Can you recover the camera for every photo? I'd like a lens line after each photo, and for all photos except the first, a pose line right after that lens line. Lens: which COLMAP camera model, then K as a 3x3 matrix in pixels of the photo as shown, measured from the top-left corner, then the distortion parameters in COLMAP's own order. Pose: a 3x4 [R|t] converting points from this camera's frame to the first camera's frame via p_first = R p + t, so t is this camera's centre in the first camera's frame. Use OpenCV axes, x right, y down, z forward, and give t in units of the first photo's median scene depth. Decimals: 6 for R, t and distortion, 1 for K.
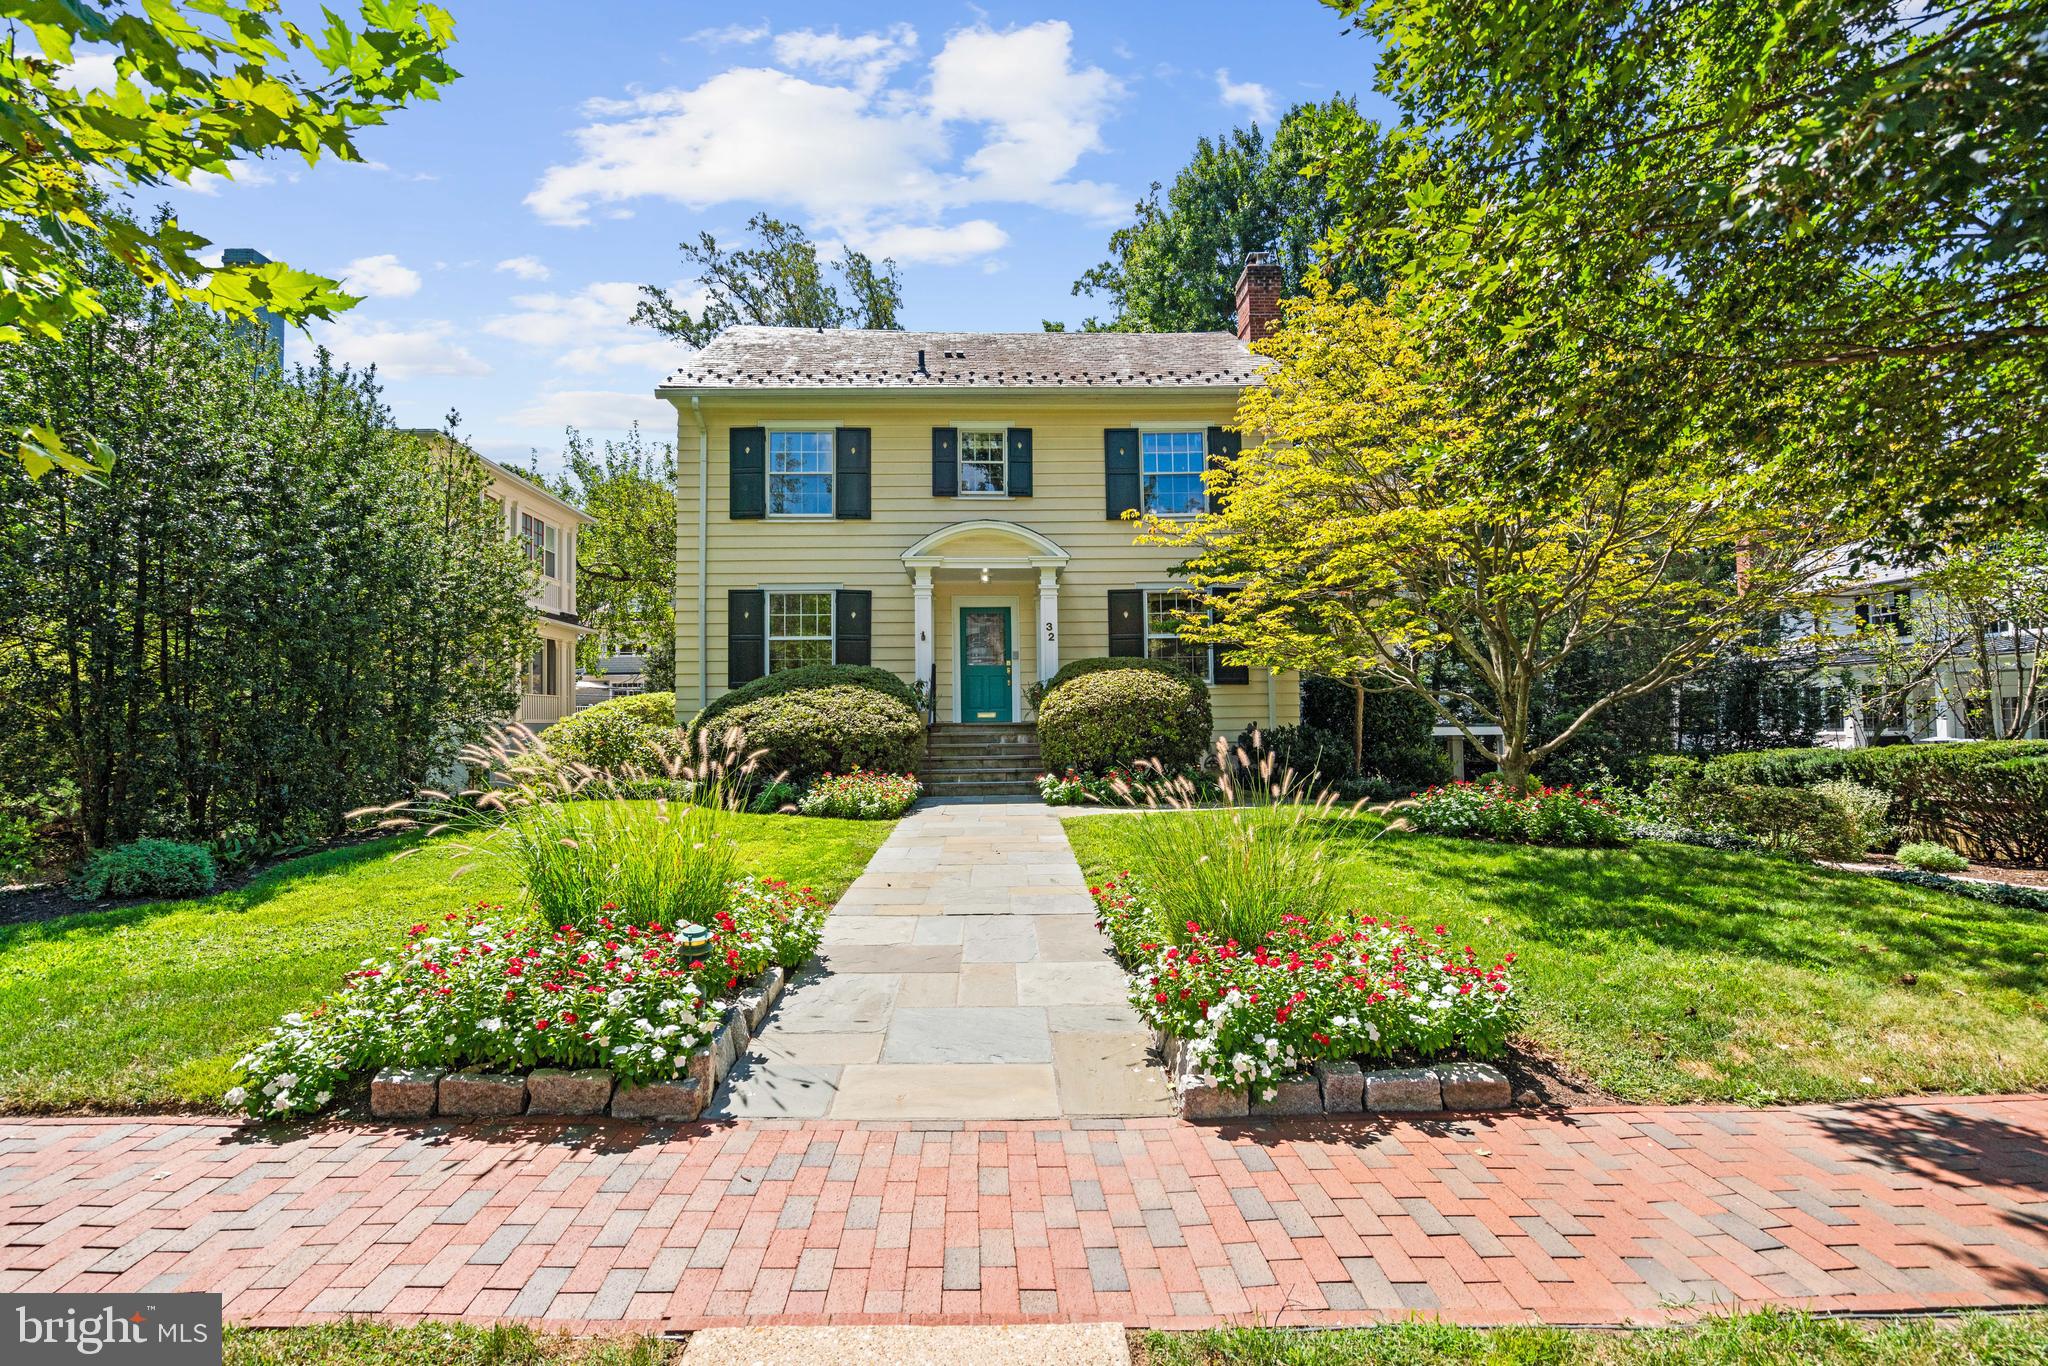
lens RADIAL K [[959.7, 0, 1003.6], [0, 959.7, 677.4], [0, 0, 1]] dist [-0.001823, 0.004448]
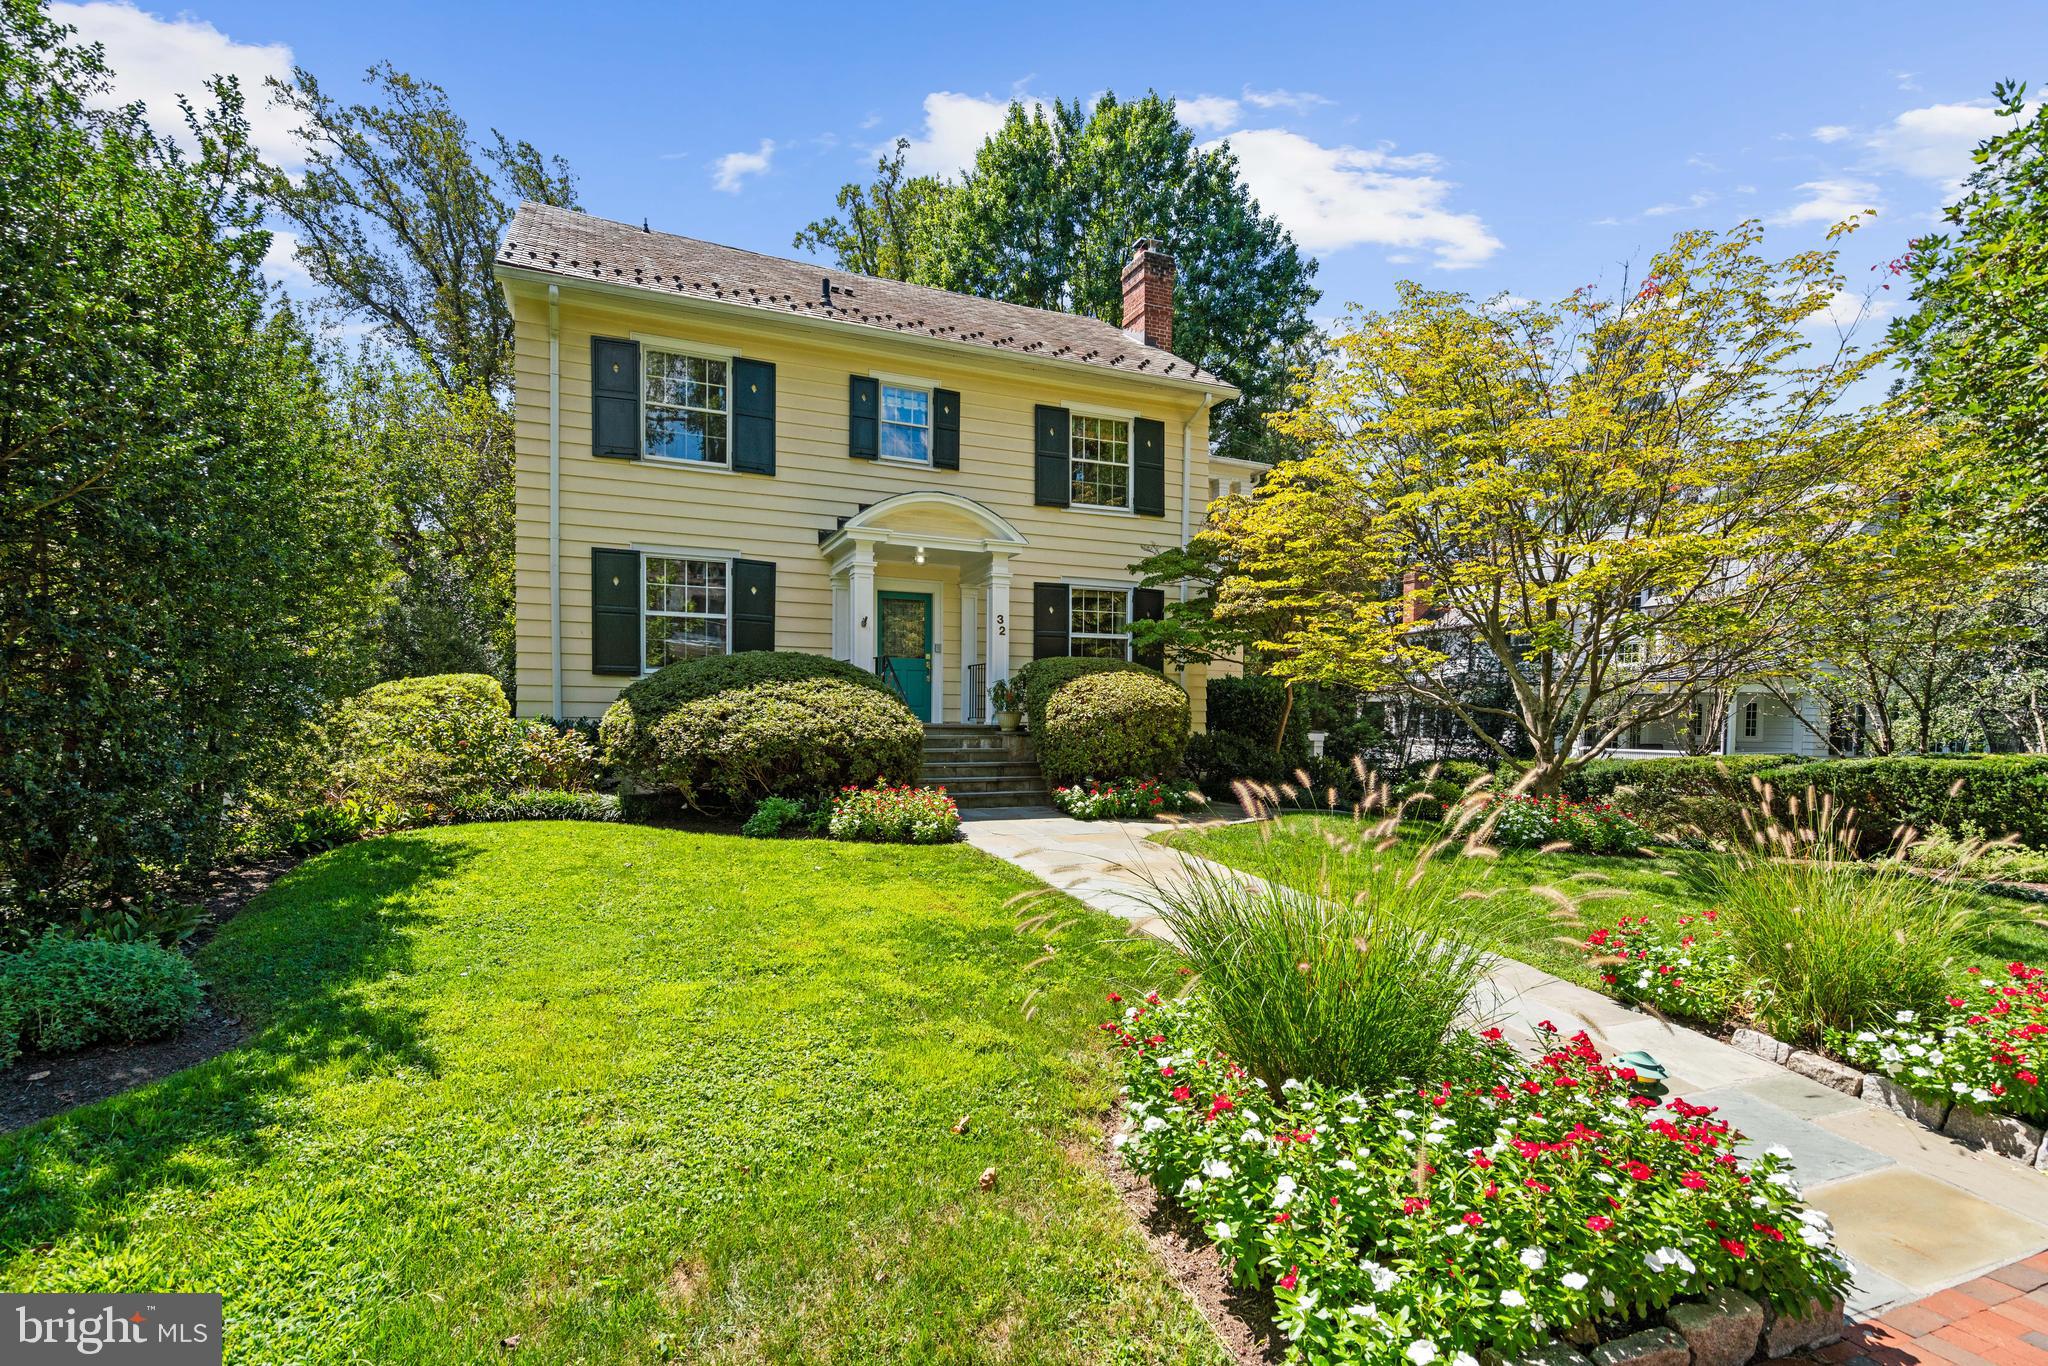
lens RADIAL K [[967.3, 0, 1025.1], [0, 967.3, 741.6], [0, 0, 1]] dist [0.001317, 0.000571]
pose [[0.931852, 0.012750, 0.362614, -0.262122], [-0.039979, 0.996905, 0.067687, -0.000776], [-0.360629, -0.077571, 0.929478, 0.136703]]
